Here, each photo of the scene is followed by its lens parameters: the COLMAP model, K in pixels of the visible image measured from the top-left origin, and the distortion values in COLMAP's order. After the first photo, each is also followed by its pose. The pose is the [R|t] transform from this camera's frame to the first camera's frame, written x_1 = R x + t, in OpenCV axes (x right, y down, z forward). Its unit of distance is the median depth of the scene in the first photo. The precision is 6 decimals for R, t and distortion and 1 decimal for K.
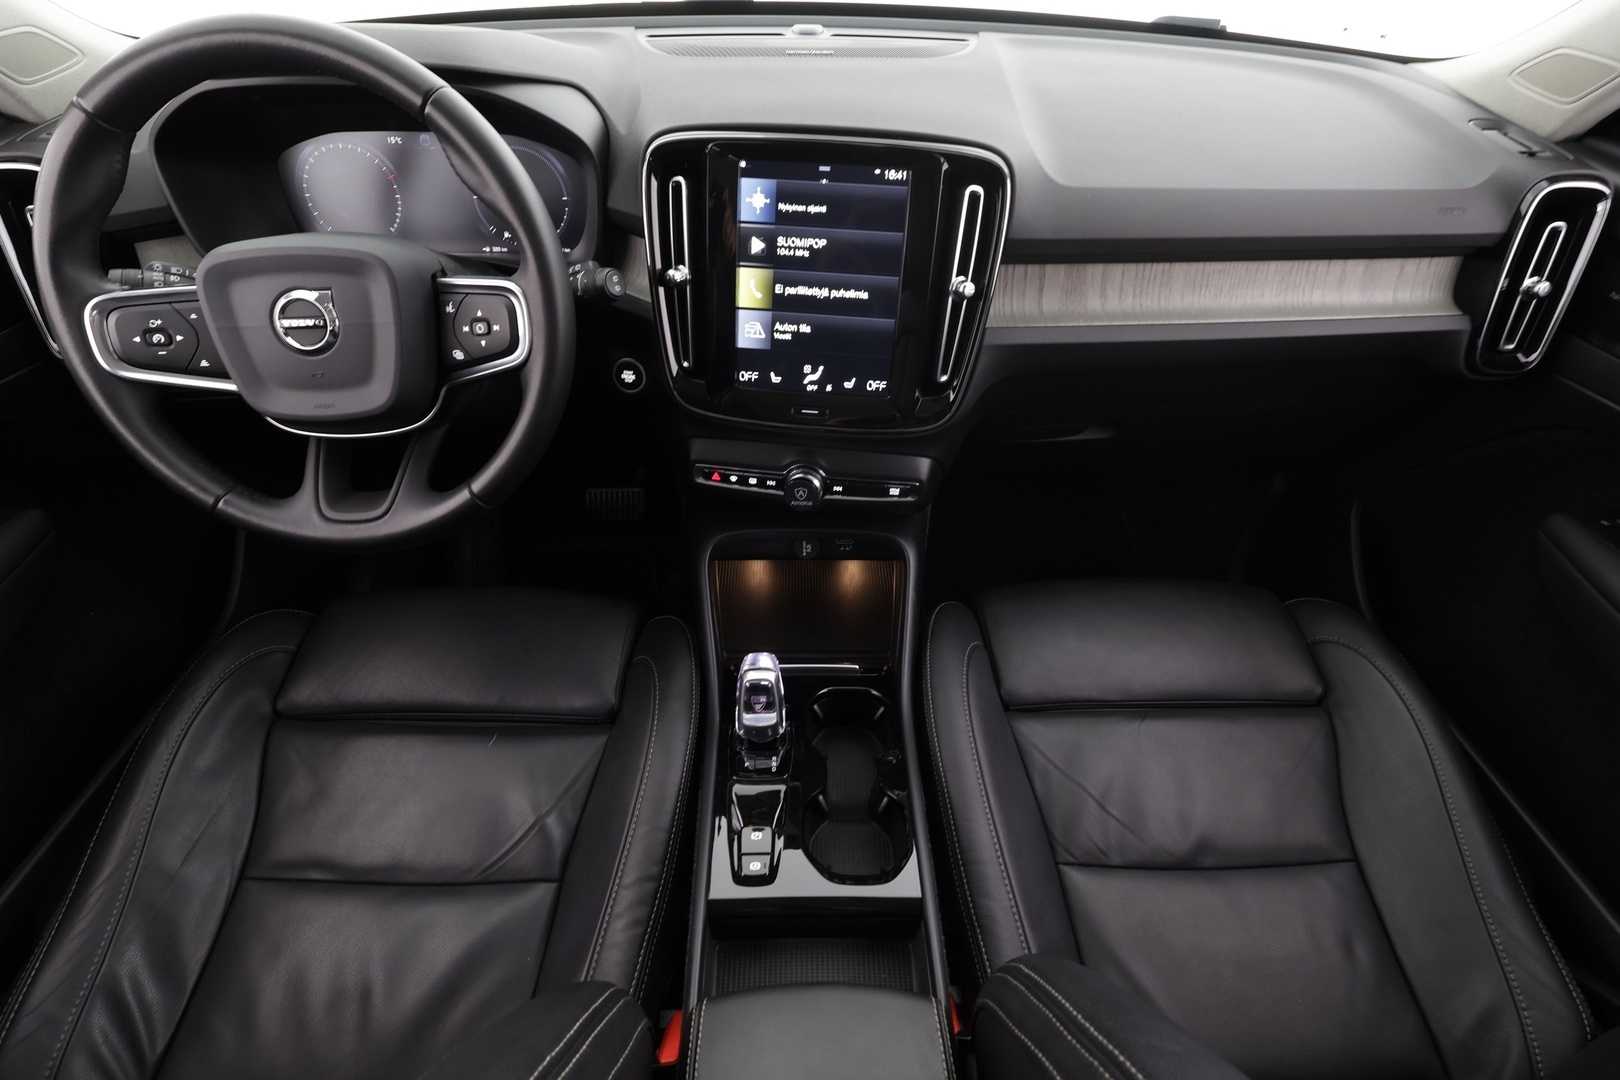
lens RADIAL K [[750.9, 0, 810.0], [0, 750.9, 540.0], [0, 0, 1]] dist [-0.000831, 0.000028]
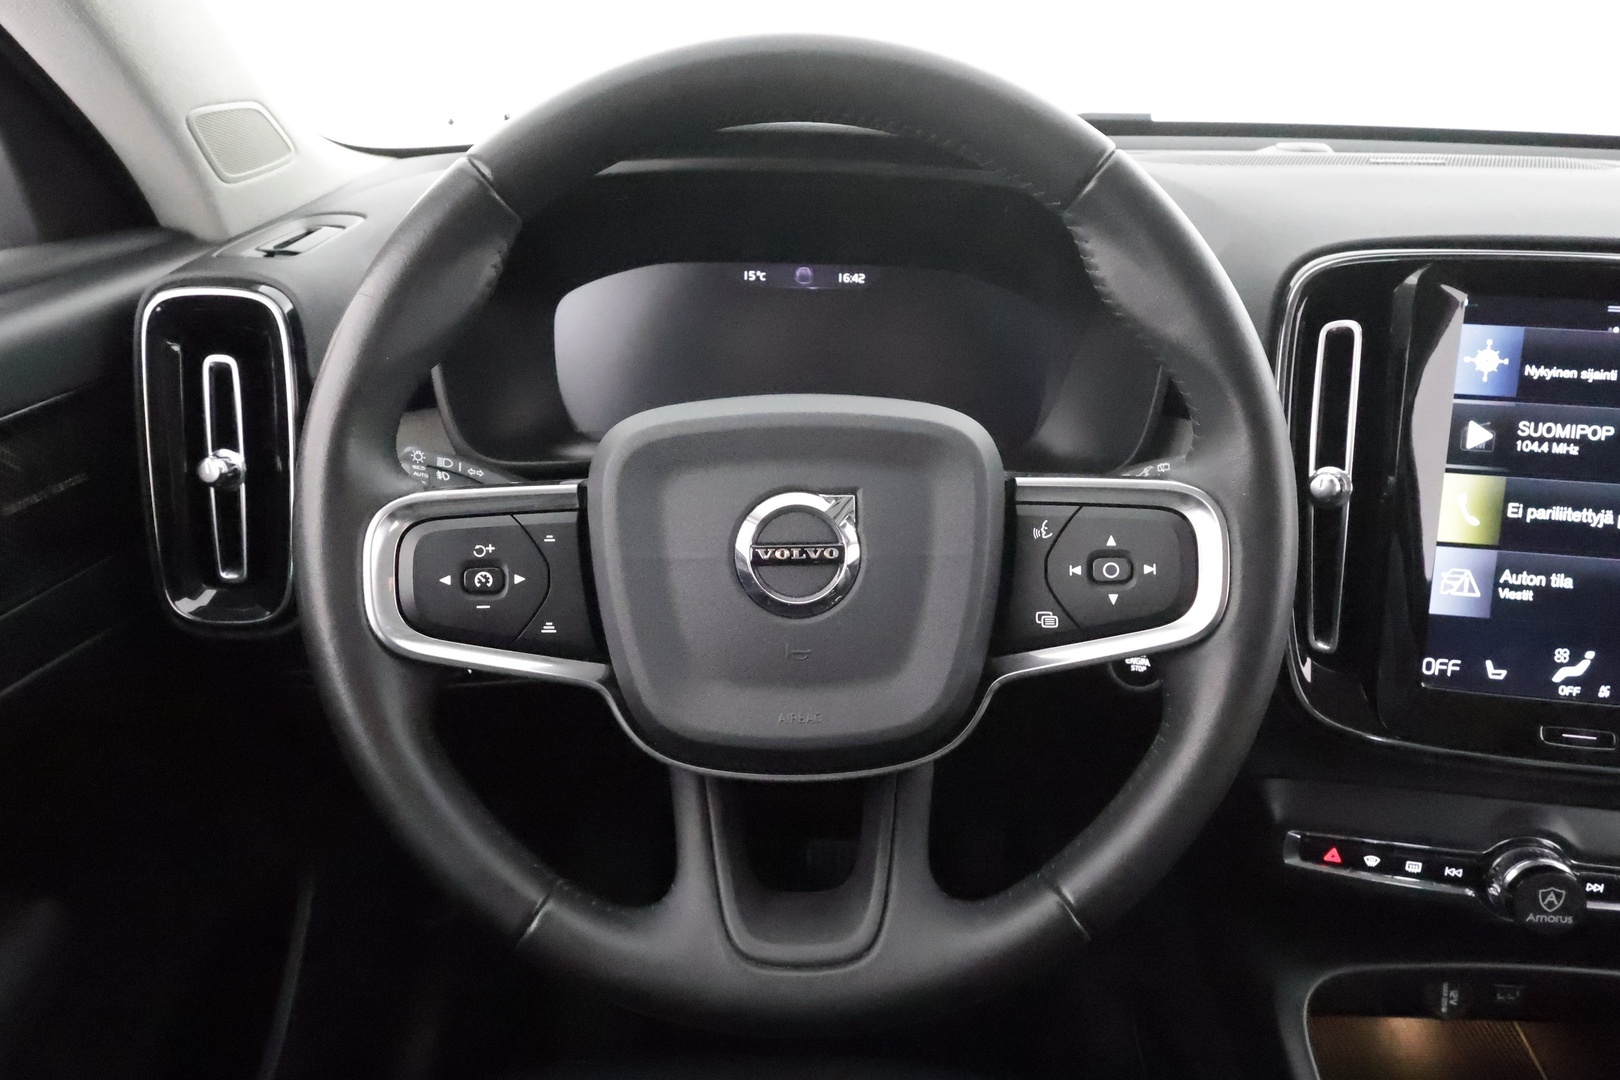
lens RADIAL K [[1058.3, 0, 804.6], [0, 1058.3, 547.0], [0, 0, 1]] dist [0.000467, -0.000161]
pose [[0.999511, 0.014464, -0.027739, -0.543471], [-0.022267, 0.951739, -0.306100, -0.064296], [0.021973, 0.306568, 0.951595, 0.271846]]
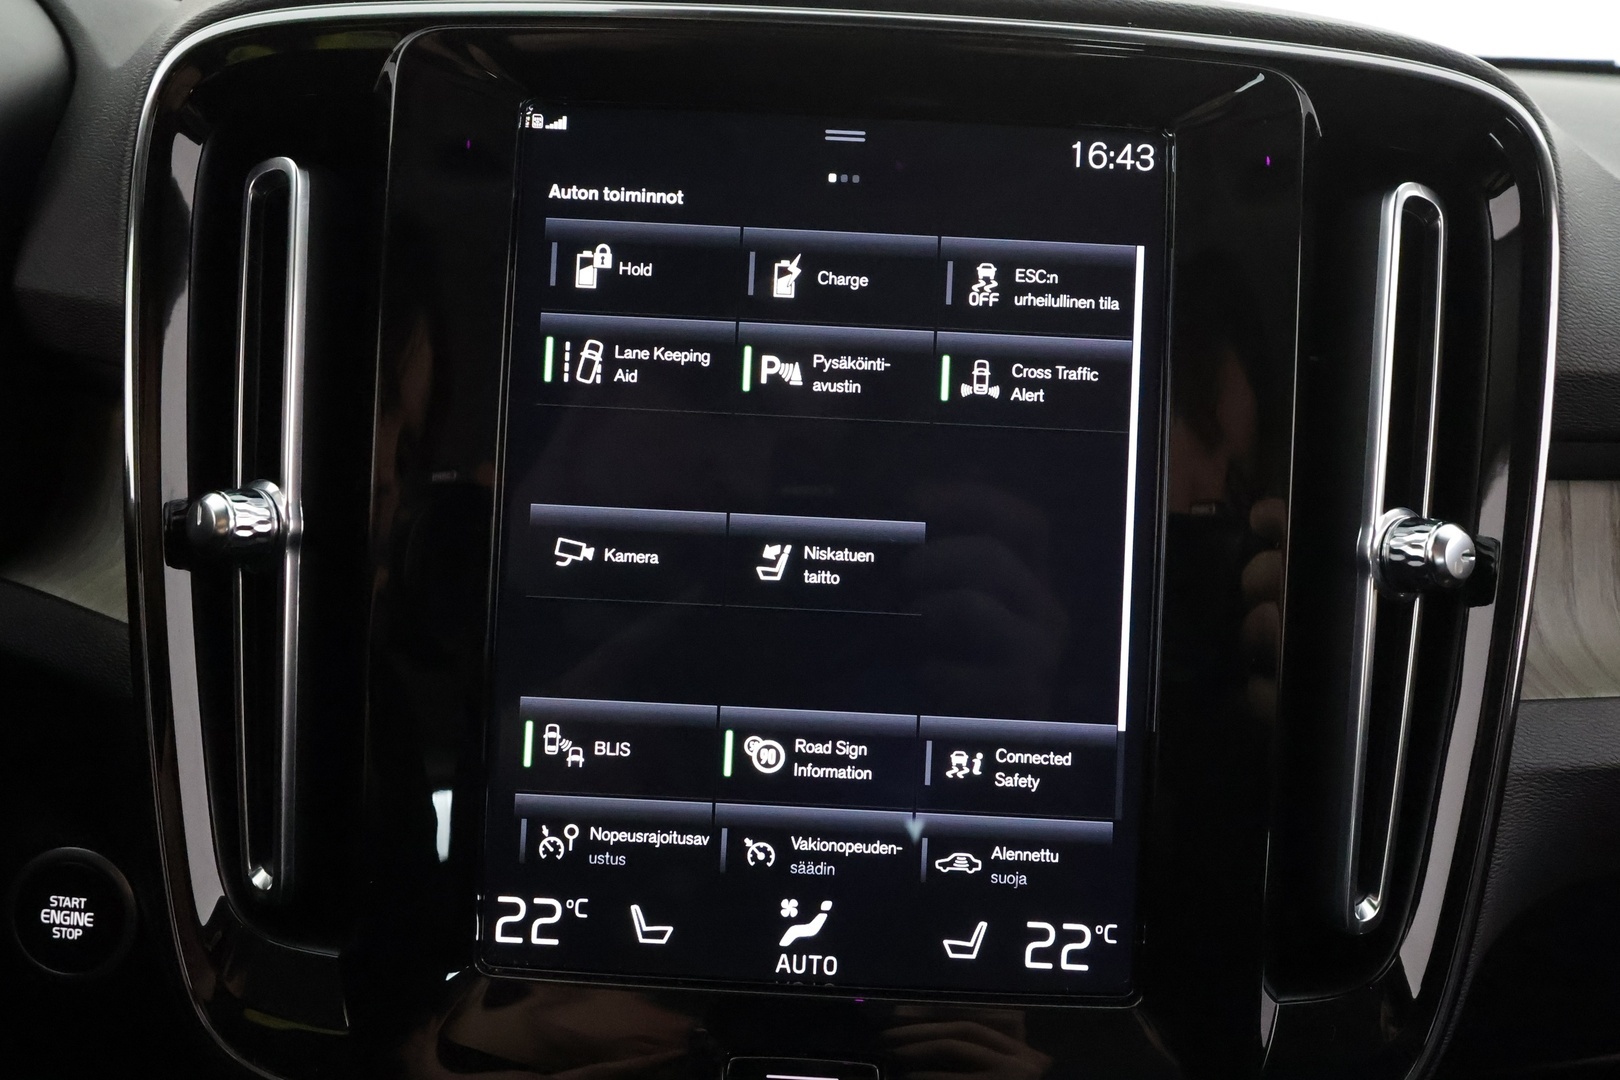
lens RADIAL K [[1277.0, 0, 806.3], [0, 1277.0, 544.4], [0, 0, 1]] dist [0.003004, -0.008649]
pose [[0.995594, -0.005690, 0.093600, -0.035973], [0.043188, 0.913815, -0.403828, -0.172011], [-0.083235, 0.406091, 0.910034, 0.620095]]
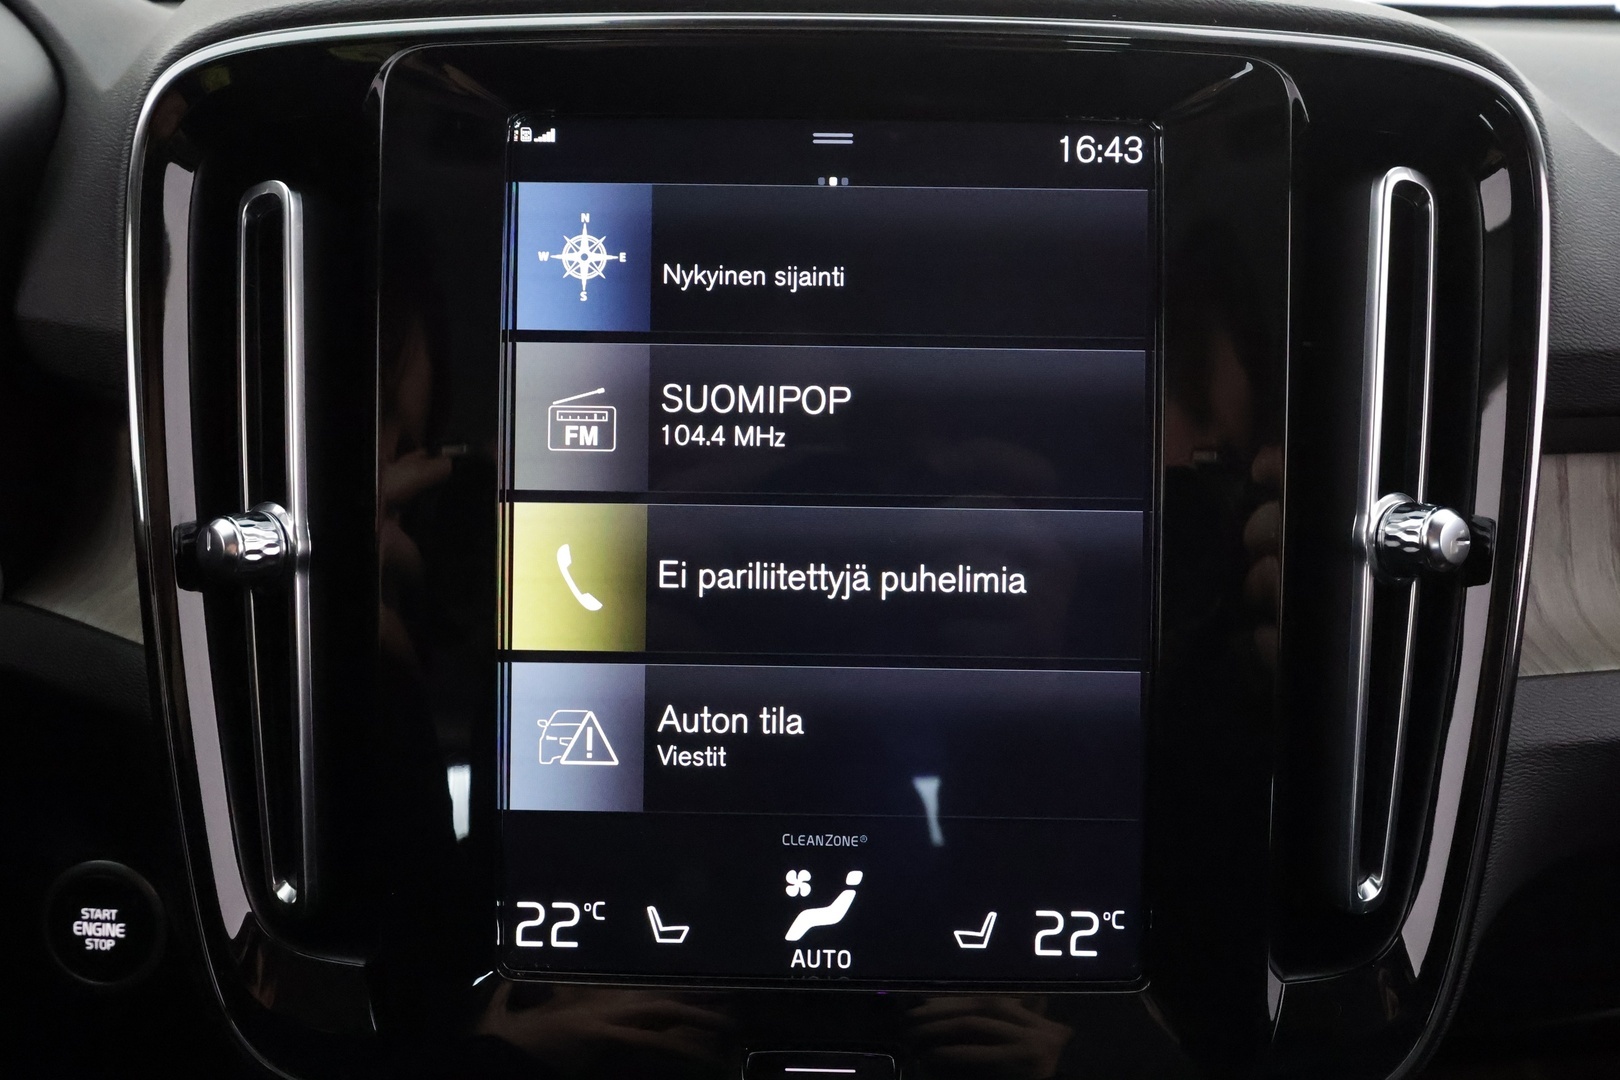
lens RADIAL K [[1277.0, 0, 806.3], [0, 1277.0, 544.4], [0, 0, 1]] dist [0.003004, -0.008649]
pose [[0.995551, -0.041111, 0.084783, -0.032898], [0.070179, 0.923935, -0.376056, -0.183104], [-0.062874, 0.380333, 0.922710, 0.609489]]
